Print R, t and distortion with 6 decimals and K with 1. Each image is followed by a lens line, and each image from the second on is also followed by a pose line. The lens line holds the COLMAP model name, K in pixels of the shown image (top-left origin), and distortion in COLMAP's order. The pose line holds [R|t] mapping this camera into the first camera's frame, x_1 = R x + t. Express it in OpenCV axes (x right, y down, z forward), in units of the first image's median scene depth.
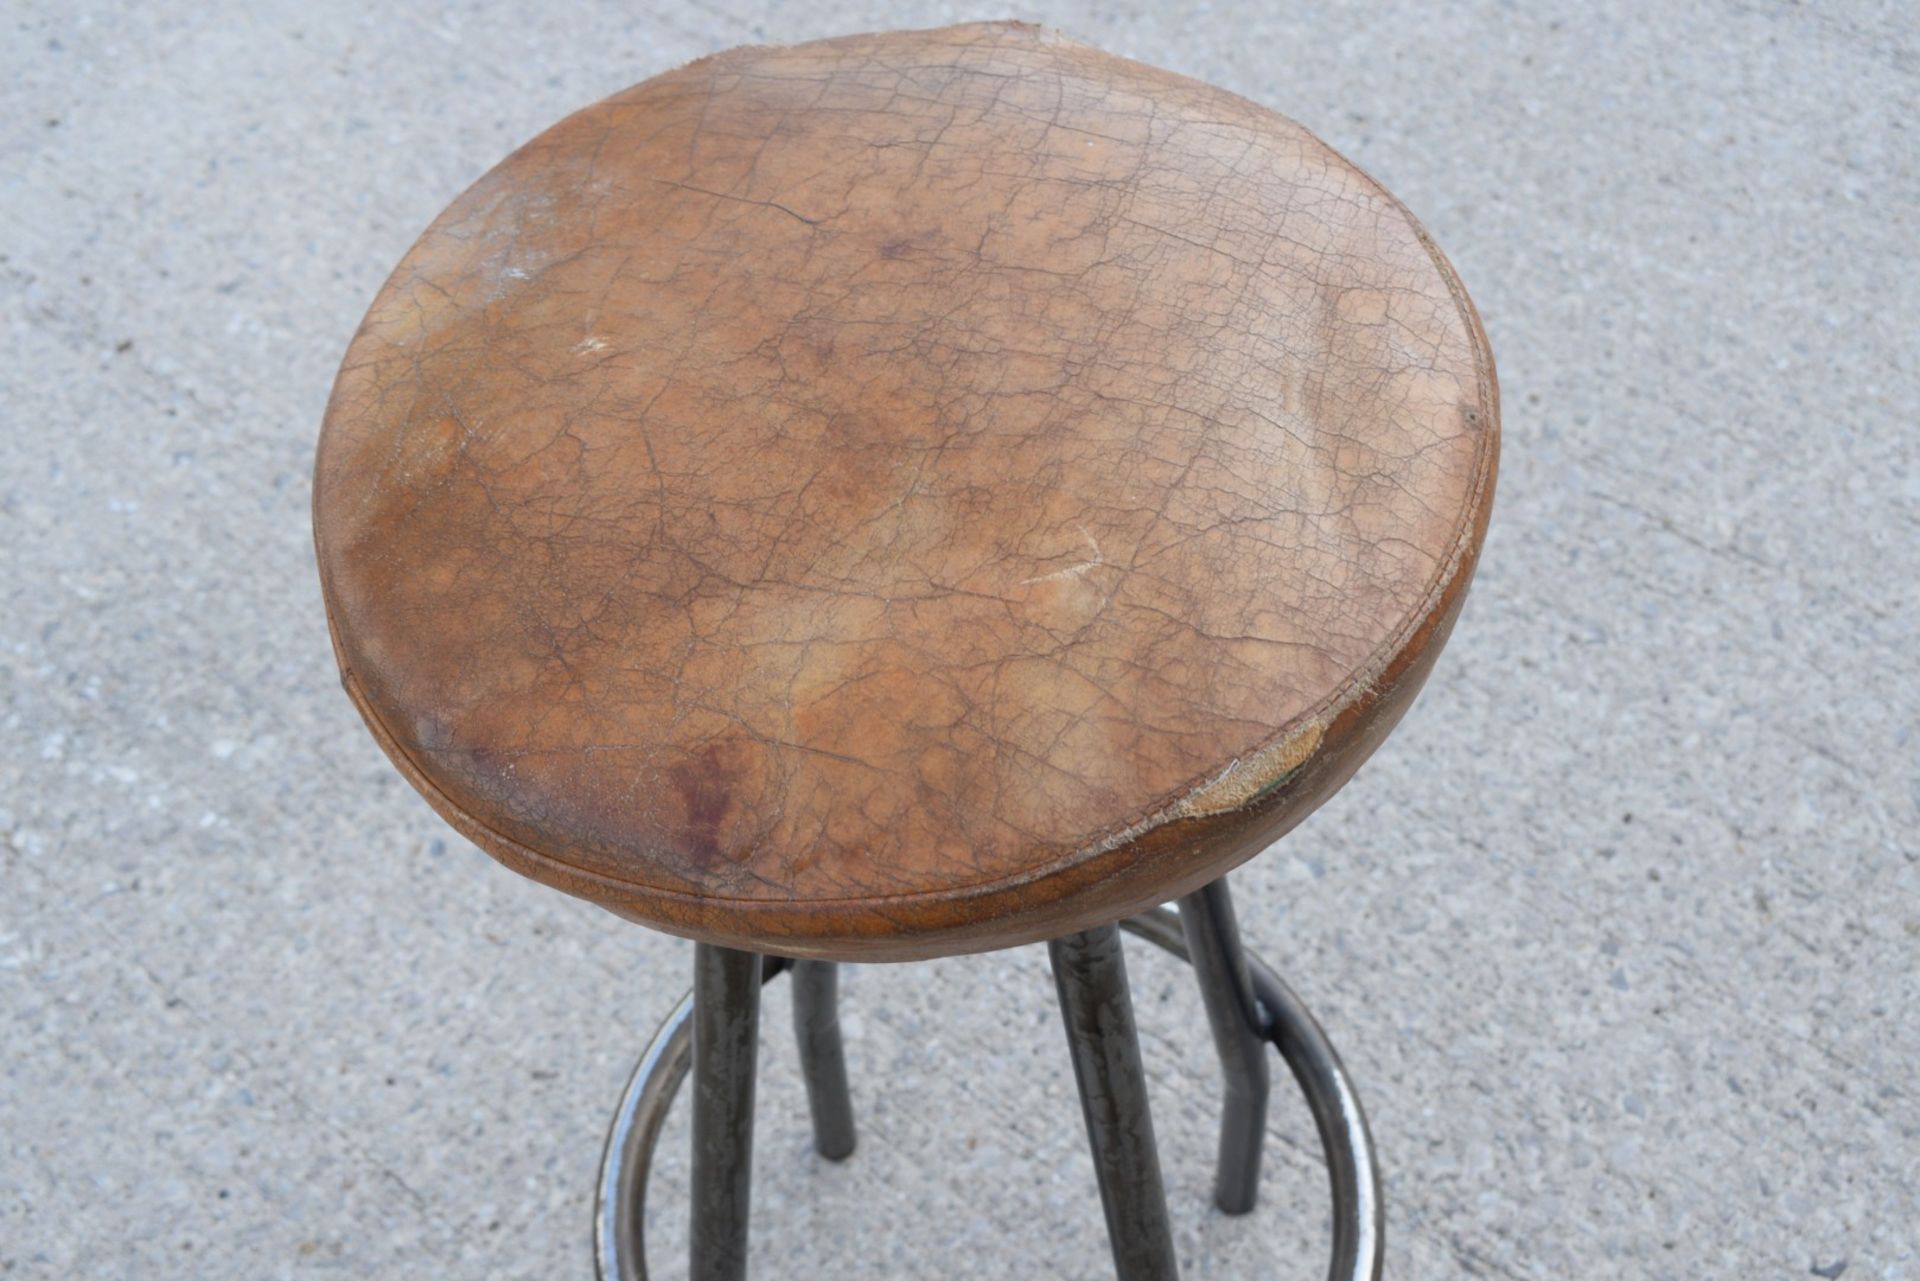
lens RADIAL K [[2251.3, 0, 960.1], [0, 2251.3, 699.2], [0, 0, 1]] dist [-0.024886, 0.012278]
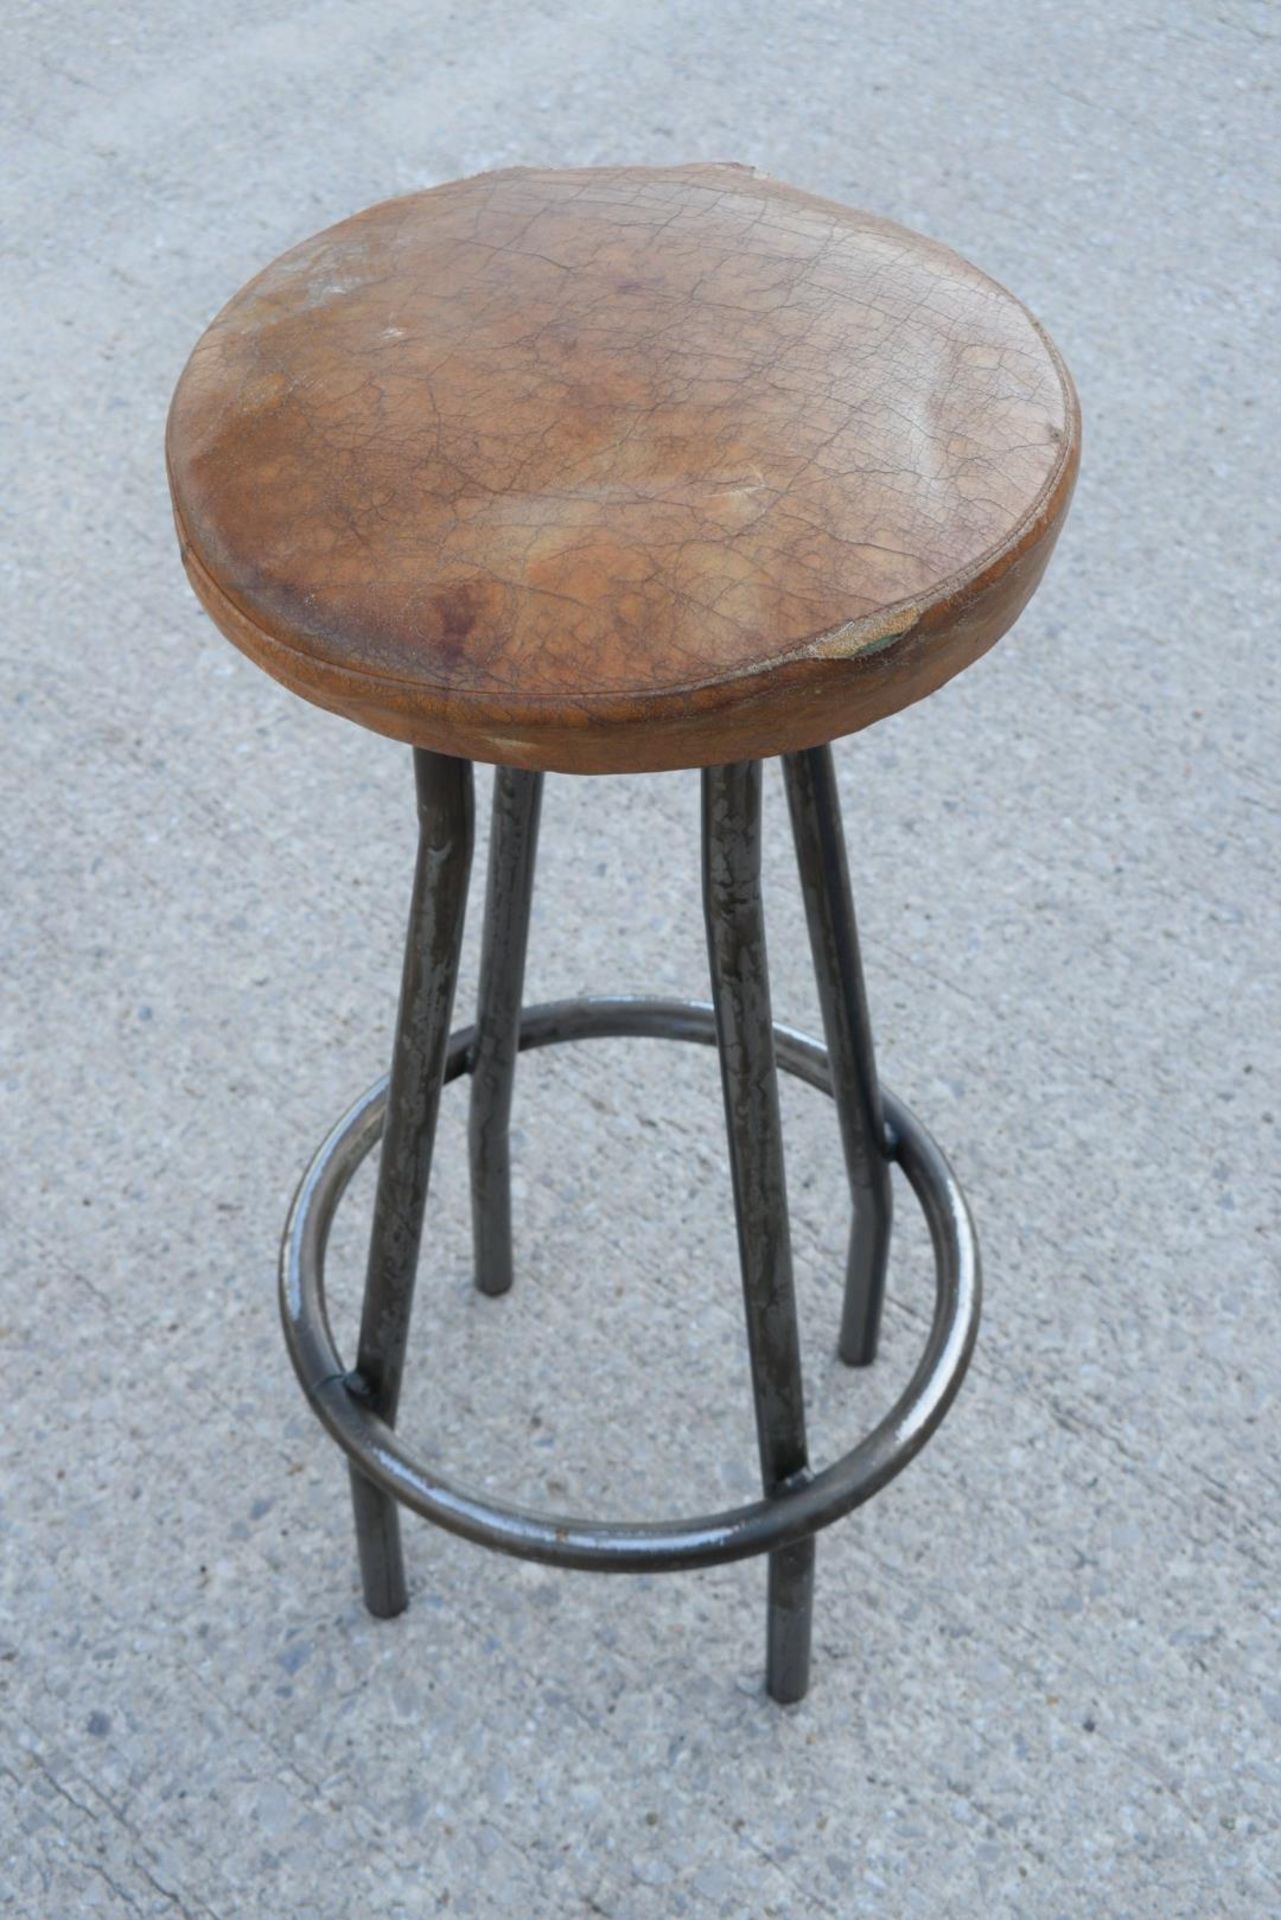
lens RADIAL K [[2474.3, 0, 633.4], [0, 2474.3, 1045.9], [0, 0, 1]] dist [-0.023772, 0.009578]
pose [[0.996560, 0.082655, -0.005947, 0.009569], [-0.082860, 0.992833, -0.086123, 0.182012], [-0.001215, 0.086320, 0.996267, -0.197799]]
